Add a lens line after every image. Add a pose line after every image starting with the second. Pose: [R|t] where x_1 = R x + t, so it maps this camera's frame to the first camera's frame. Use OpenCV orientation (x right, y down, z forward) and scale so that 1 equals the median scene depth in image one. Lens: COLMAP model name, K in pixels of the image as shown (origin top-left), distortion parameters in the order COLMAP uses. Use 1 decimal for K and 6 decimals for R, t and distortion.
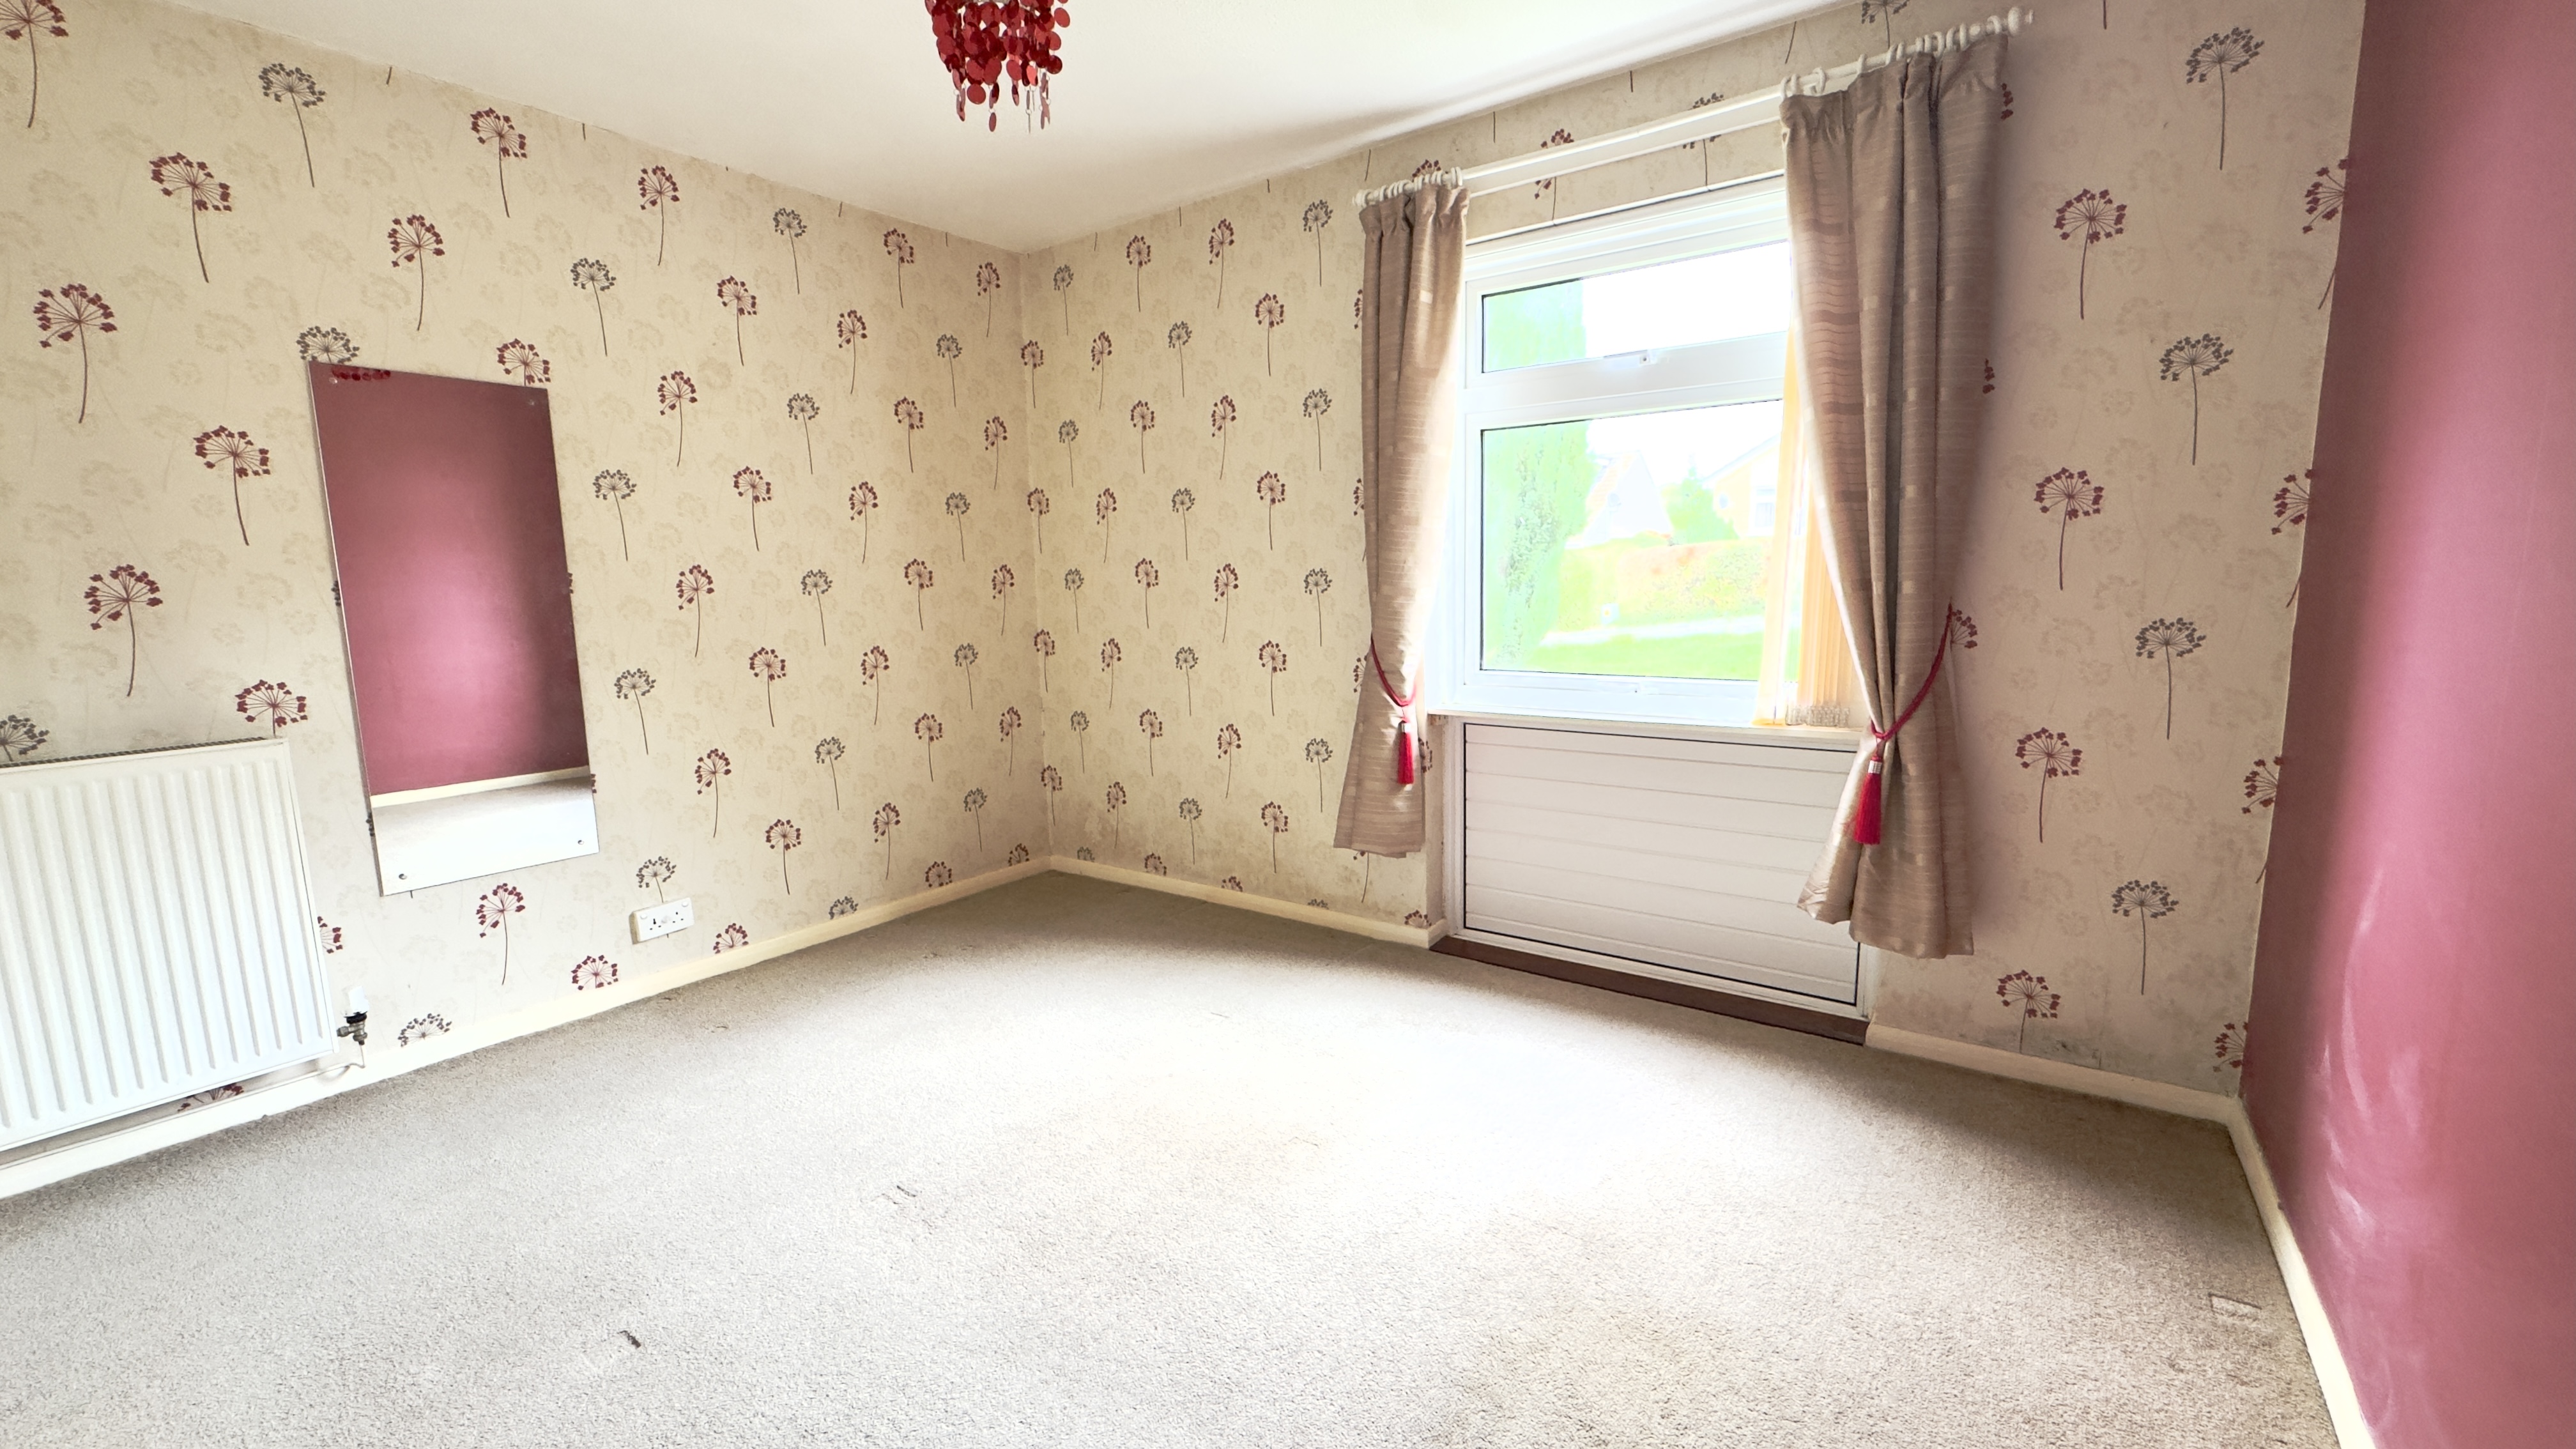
lens RADIAL K [[1026.3, 0, 1288.0], [0, 1026.3, 724.5], [0, 0, 1]] dist [-0.002799, 0.000048]
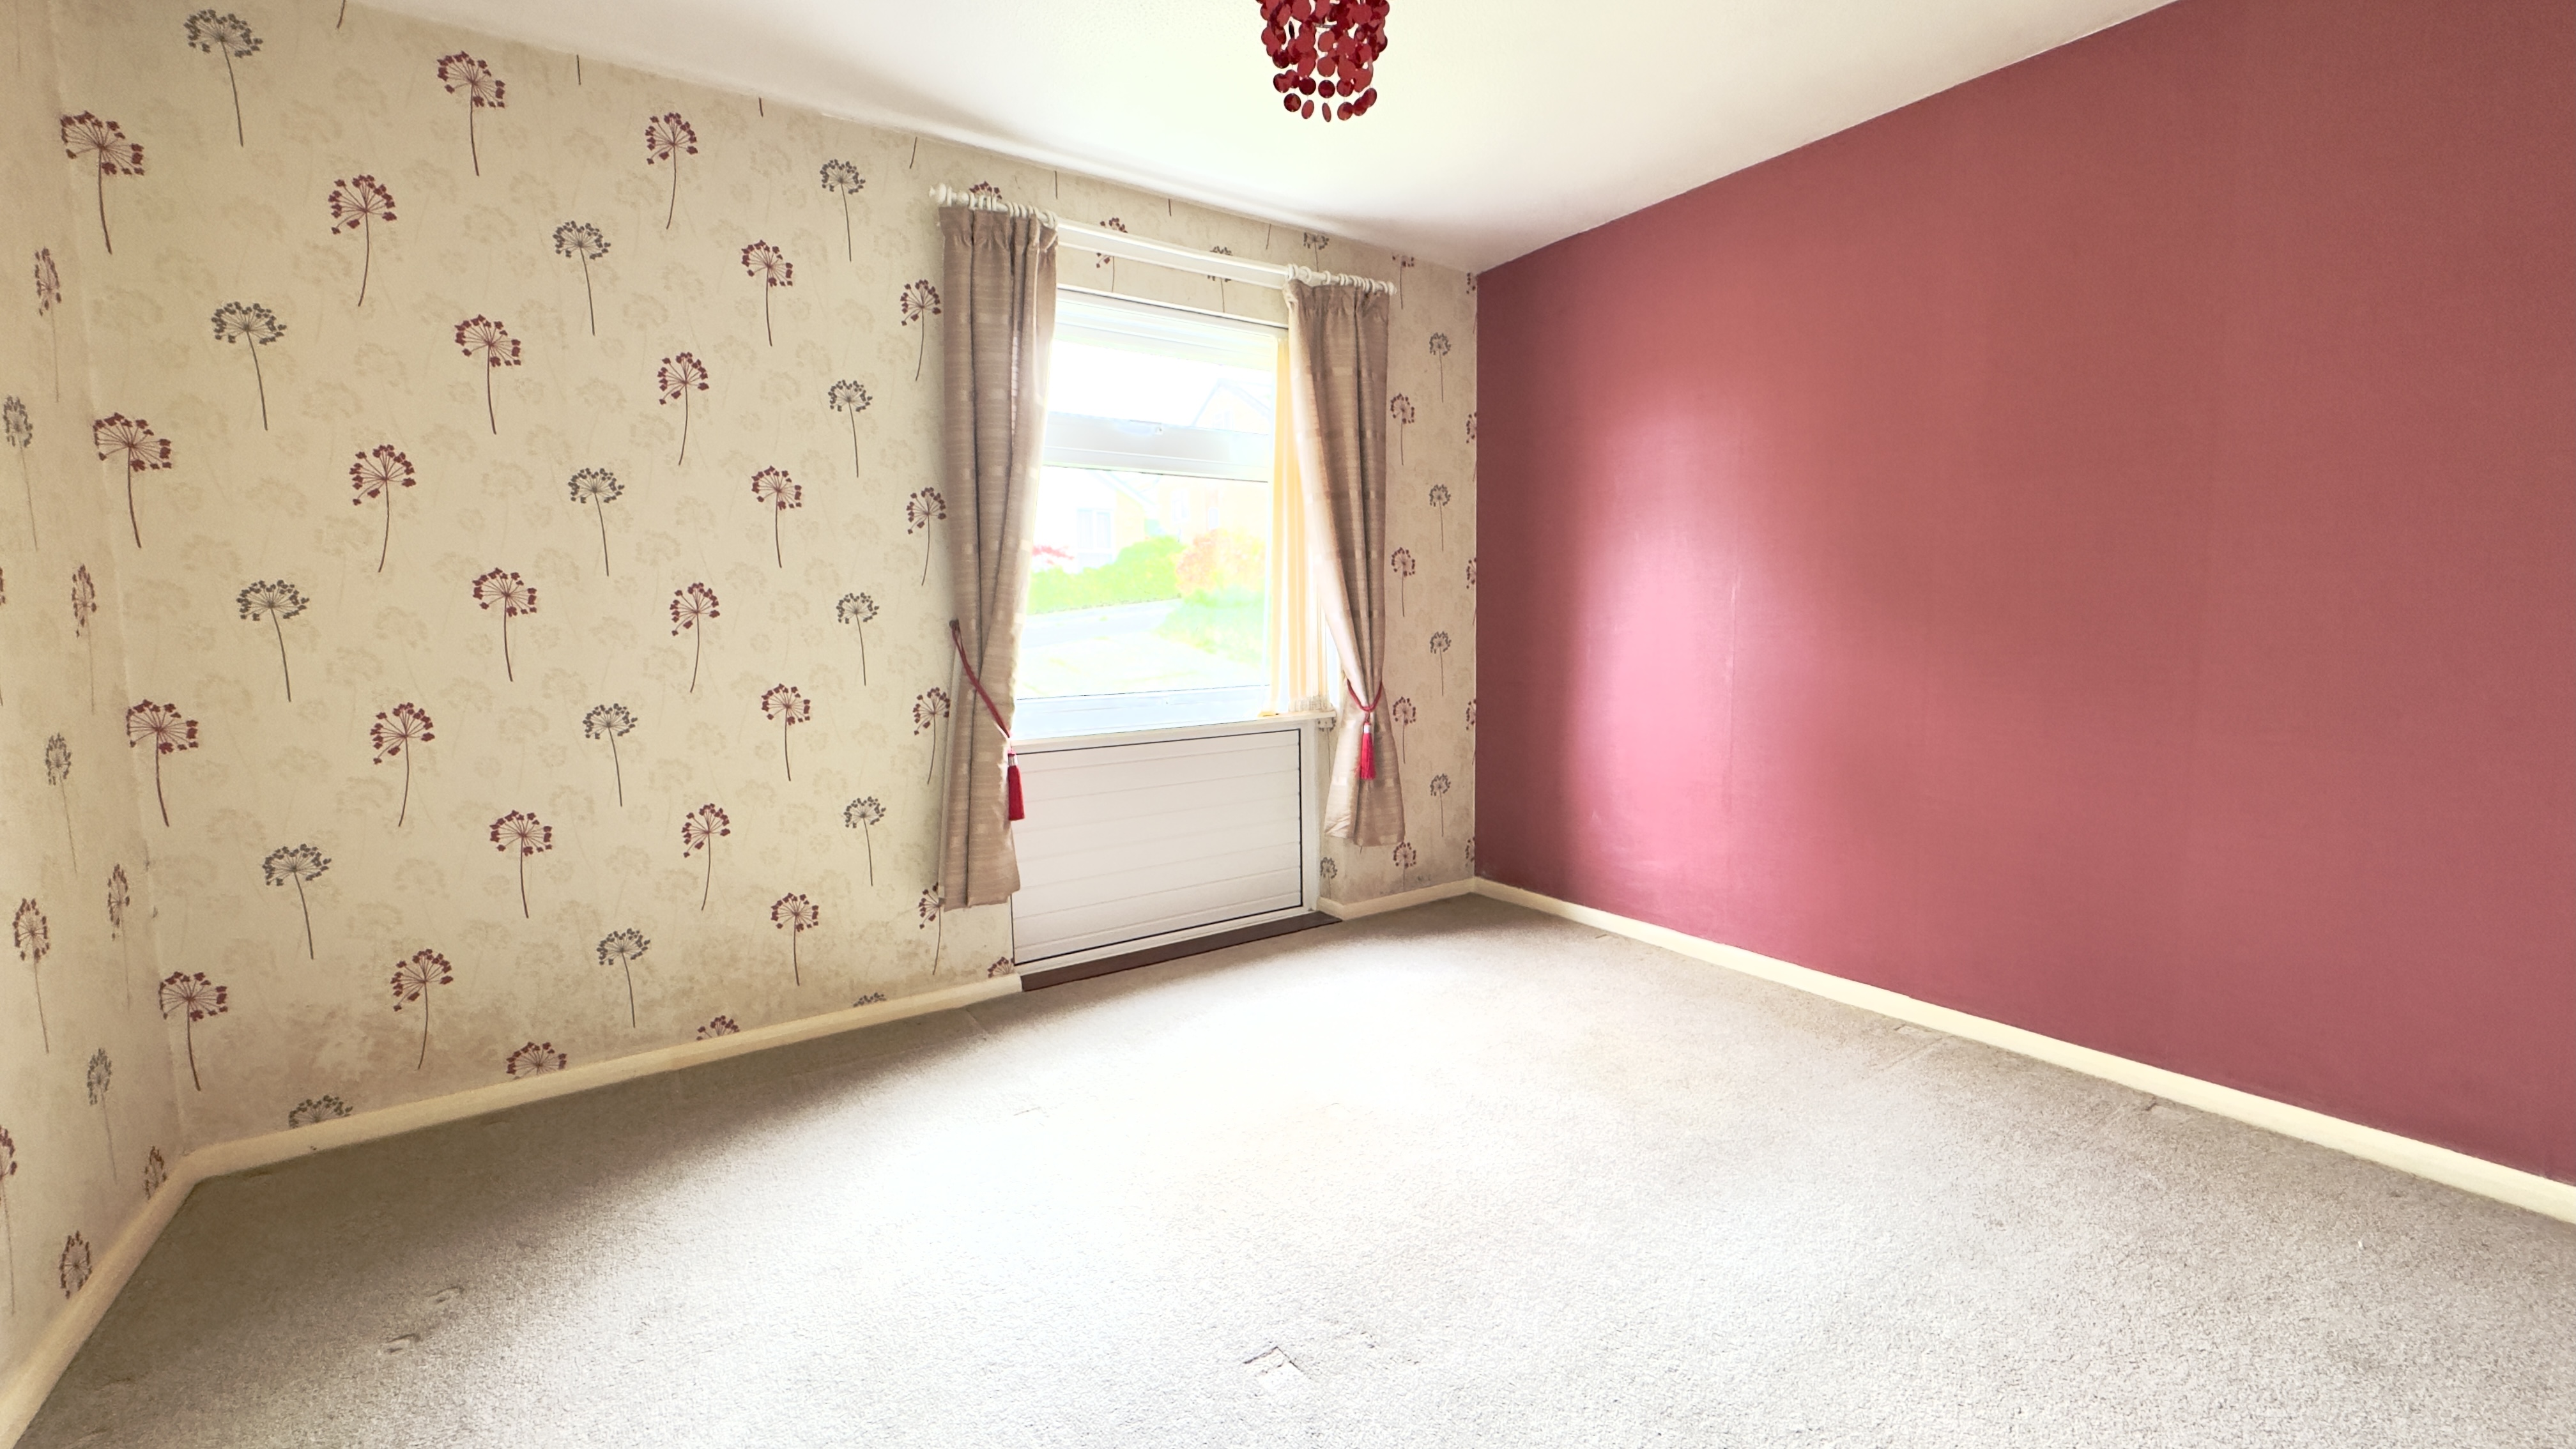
lens RADIAL K [[1026.3, 0, 1288.0], [0, 1026.3, 724.5], [0, 0, 1]] dist [-0.002799, 0.000048]
pose [[0.339627, -0.081569, 0.937016, -0.637863], [0.142675, 0.989172, 0.034396, -0.024673], [-0.929676, 0.122007, 0.347588, 0.395225]]
